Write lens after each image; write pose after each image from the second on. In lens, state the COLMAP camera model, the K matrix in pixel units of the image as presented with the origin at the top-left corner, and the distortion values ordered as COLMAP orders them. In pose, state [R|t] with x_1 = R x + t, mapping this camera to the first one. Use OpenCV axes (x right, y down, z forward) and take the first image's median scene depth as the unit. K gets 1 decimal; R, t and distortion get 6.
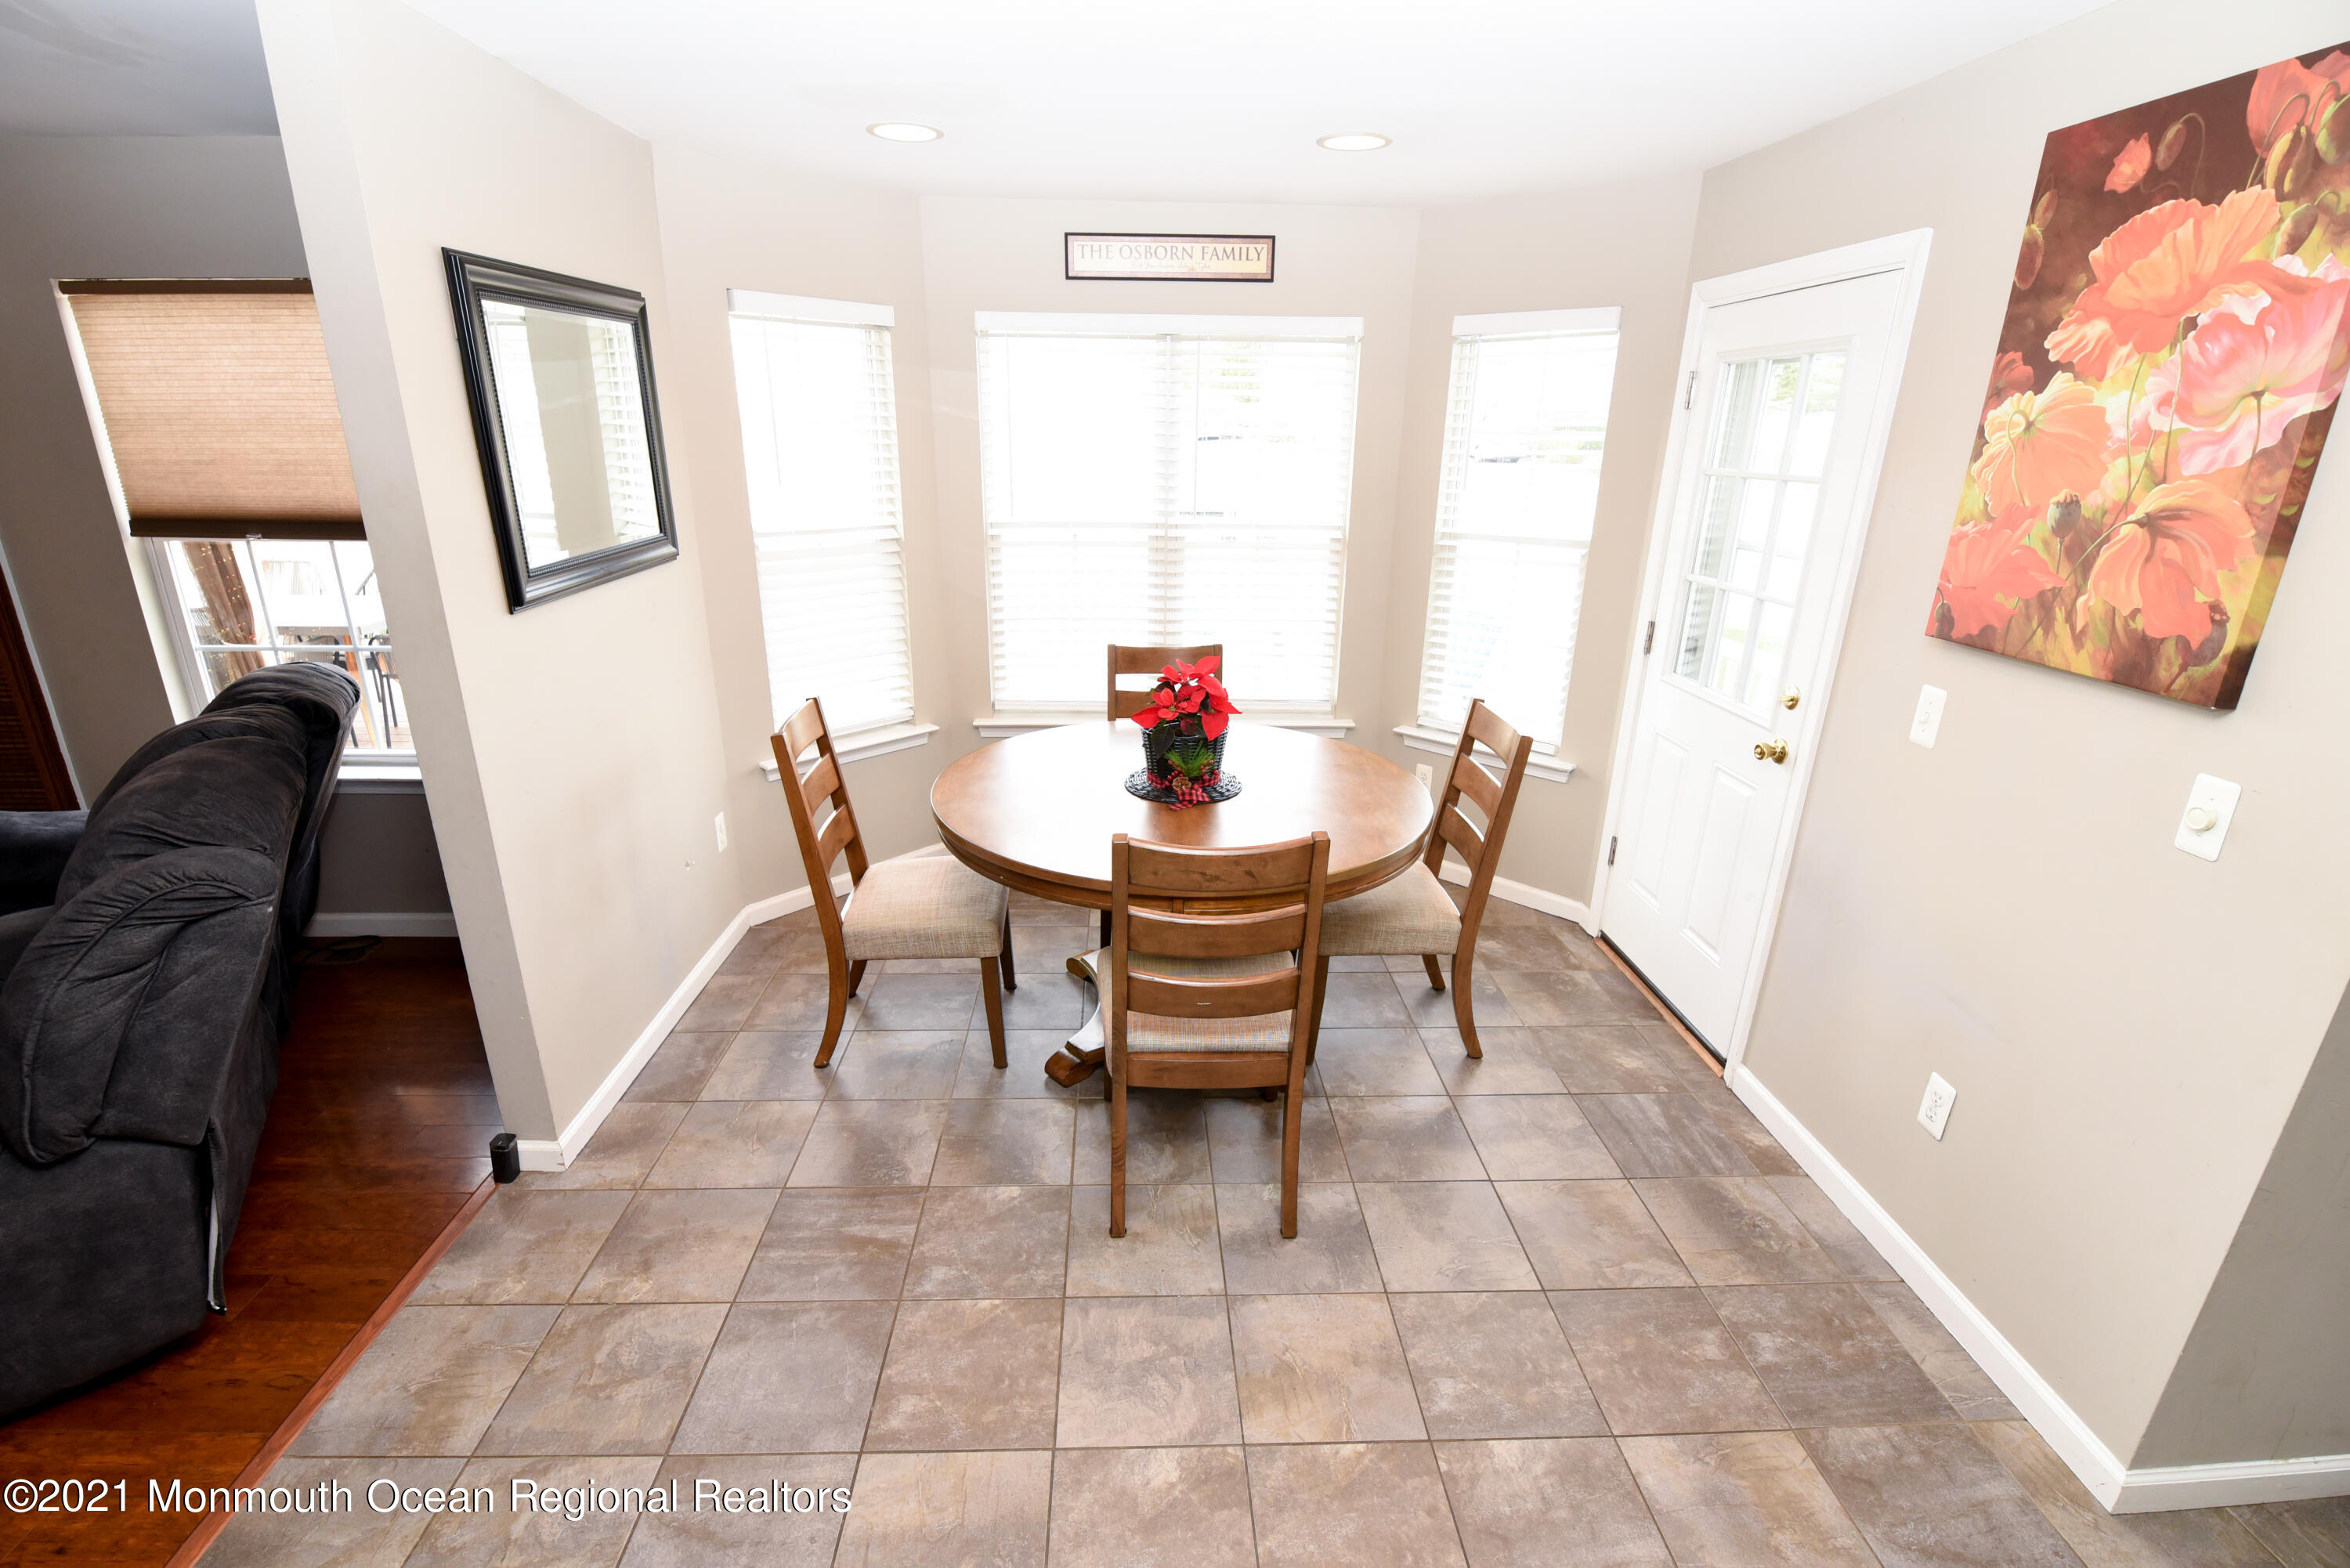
lens RADIAL K [[1033.1, 0, 1186.0], [0, 1033.1, 793.7], [0, 0, 1]] dist [-0.002059, -0.009430]
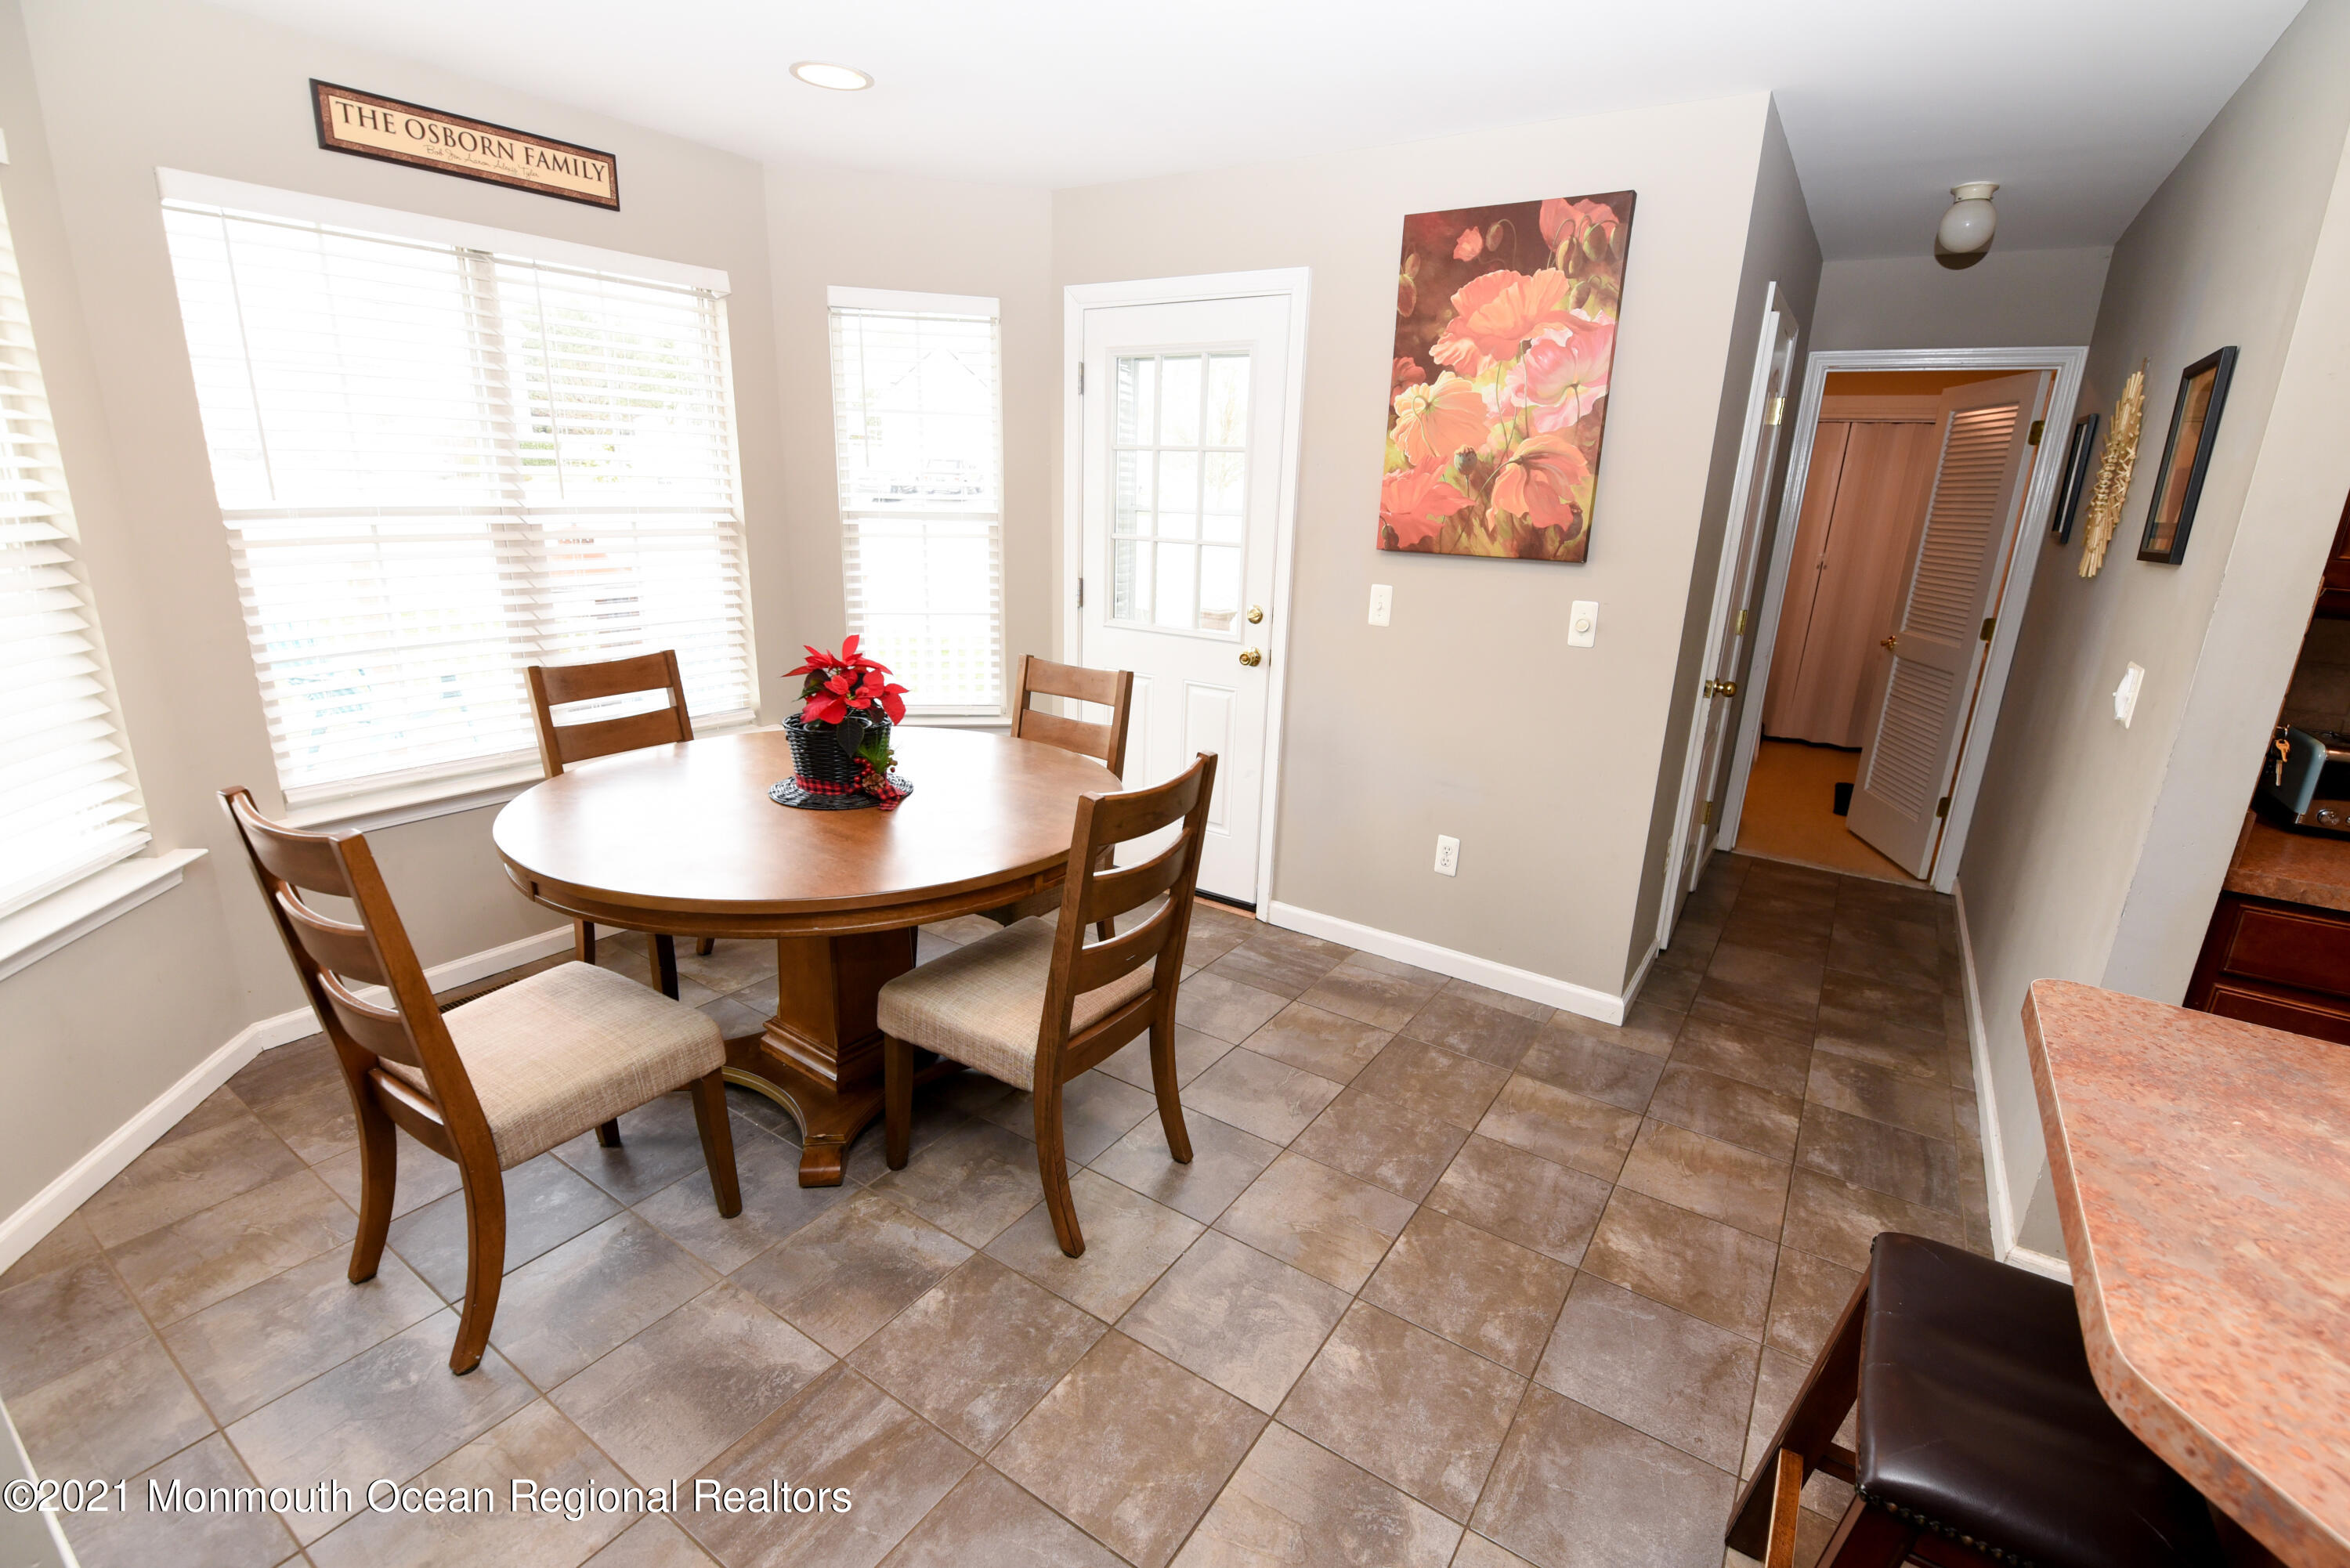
lens RADIAL K [[1030.5, 0, 1189.2], [0, 1030.5, 798.4], [0, 0, 1]] dist [0.000022, -0.011884]
pose [[0.588002, -0.229418, 0.775643, -0.776691], [0.243518, 0.964653, 0.100716, -0.028638], [-0.771332, 0.129662, 0.623085, 0.393810]]
